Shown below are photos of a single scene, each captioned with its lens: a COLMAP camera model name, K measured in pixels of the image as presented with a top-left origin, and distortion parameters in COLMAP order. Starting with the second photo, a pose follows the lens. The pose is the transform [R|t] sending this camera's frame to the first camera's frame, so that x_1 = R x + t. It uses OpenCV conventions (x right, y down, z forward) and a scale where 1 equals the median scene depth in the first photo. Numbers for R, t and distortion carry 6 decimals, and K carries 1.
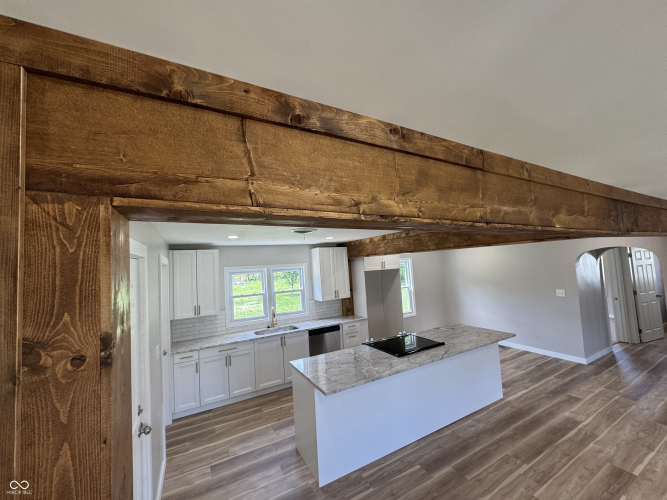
lens RADIAL K [[265.8, 0, 332.9], [0, 265.8, 248.7], [0, 0, 1]] dist [-0.008416, 0.001776]
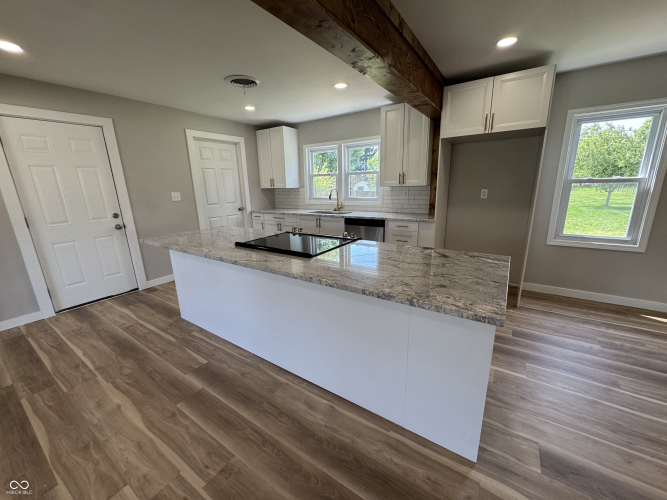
lens RADIAL K [[265.8, 0, 334.3], [0, 265.8, 250.4], [0, 0, 1]] dist [-0.008416, 0.001776]
pose [[0.471646, 0.259817, -0.842642, 0.793048], [0.057081, 0.944606, 0.323205, 0.167033], [0.879939, -0.200537, 0.430689, 0.747303]]
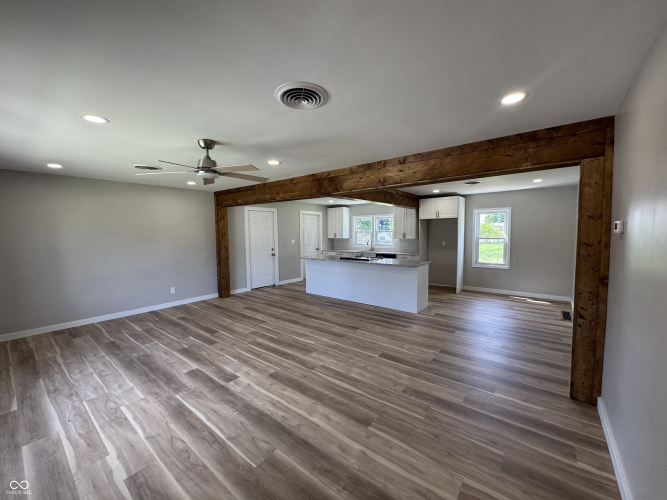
lens RADIAL K [[265.8, 0, 330.5], [0, 265.8, 251.3], [0, 0, 1]] dist [-0.008416, 0.001776]
pose [[0.387490, 0.120034, -0.914026, 1.679881], [0.048051, 0.987509, 0.150055, 0.034683], [0.920621, -0.102064, 0.376882, 0.136256]]
